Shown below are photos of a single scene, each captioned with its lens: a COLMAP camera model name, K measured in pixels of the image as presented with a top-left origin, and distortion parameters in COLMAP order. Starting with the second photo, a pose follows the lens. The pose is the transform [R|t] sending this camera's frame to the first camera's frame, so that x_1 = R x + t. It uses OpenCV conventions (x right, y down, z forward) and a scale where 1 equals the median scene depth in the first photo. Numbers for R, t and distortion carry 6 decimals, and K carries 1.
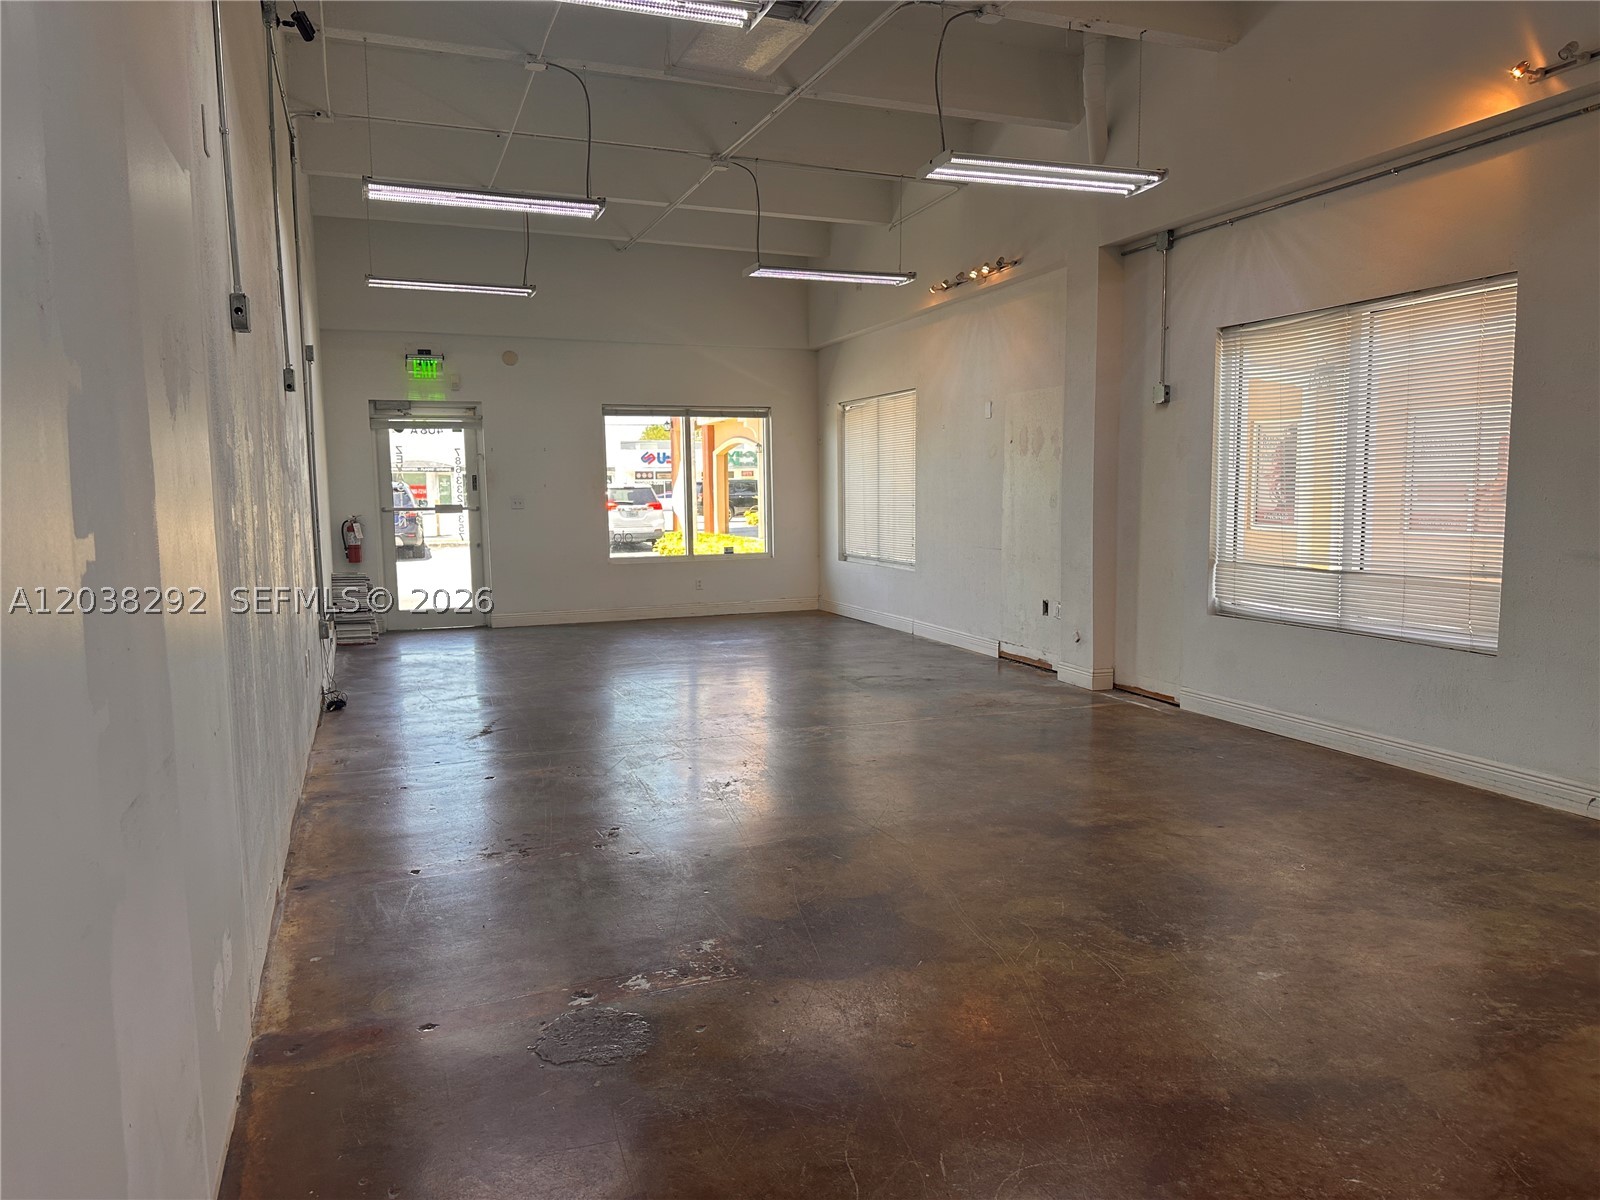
lens RADIAL K [[1113.0, 0, 793.0], [0, 1113.0, 603.7], [0, 0, 1]] dist [0.119660, -0.150735]
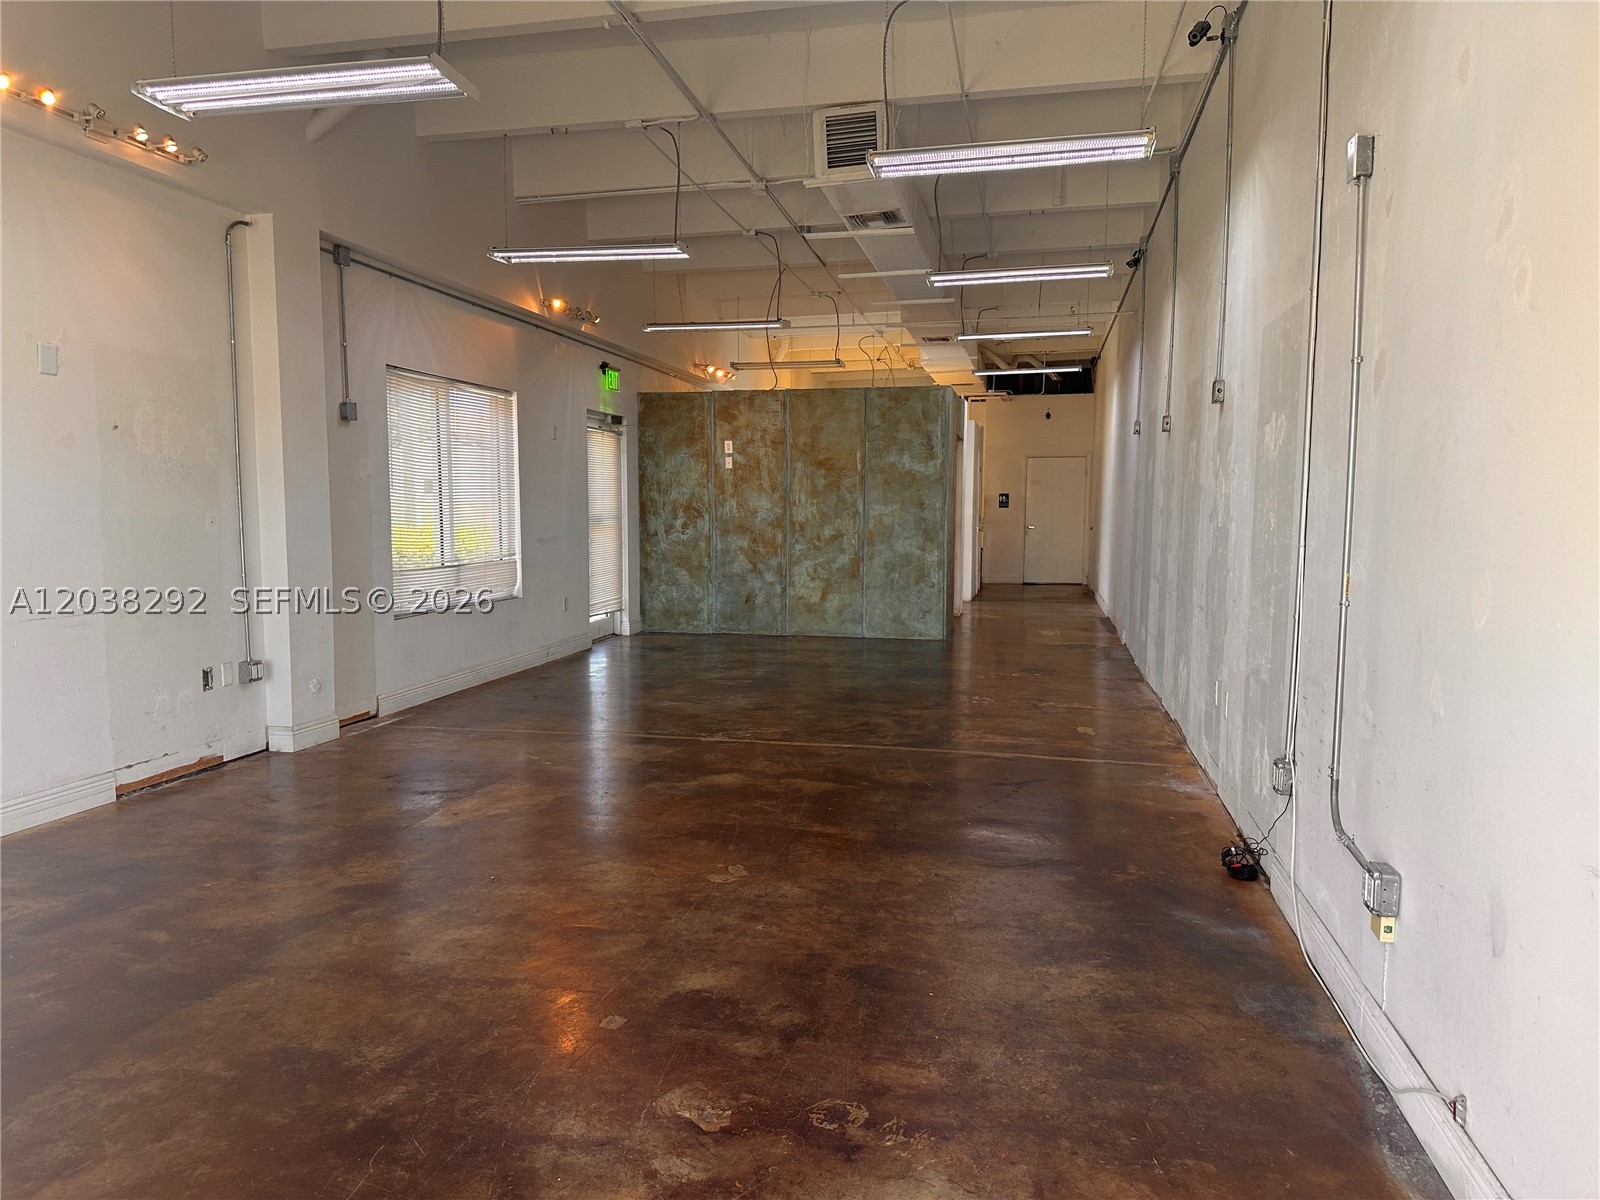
lens RADIAL K [[1113.0, 0, 793.0], [0, 1113.0, 603.7], [0, 0, 1]] dist [0.119660, -0.150735]
pose [[-0.835638, -0.037826, 0.547976, -0.455734], [0.067763, 0.982906, 0.171184, -0.137149], [-0.545084, 0.180180, -0.818791, 1.366461]]
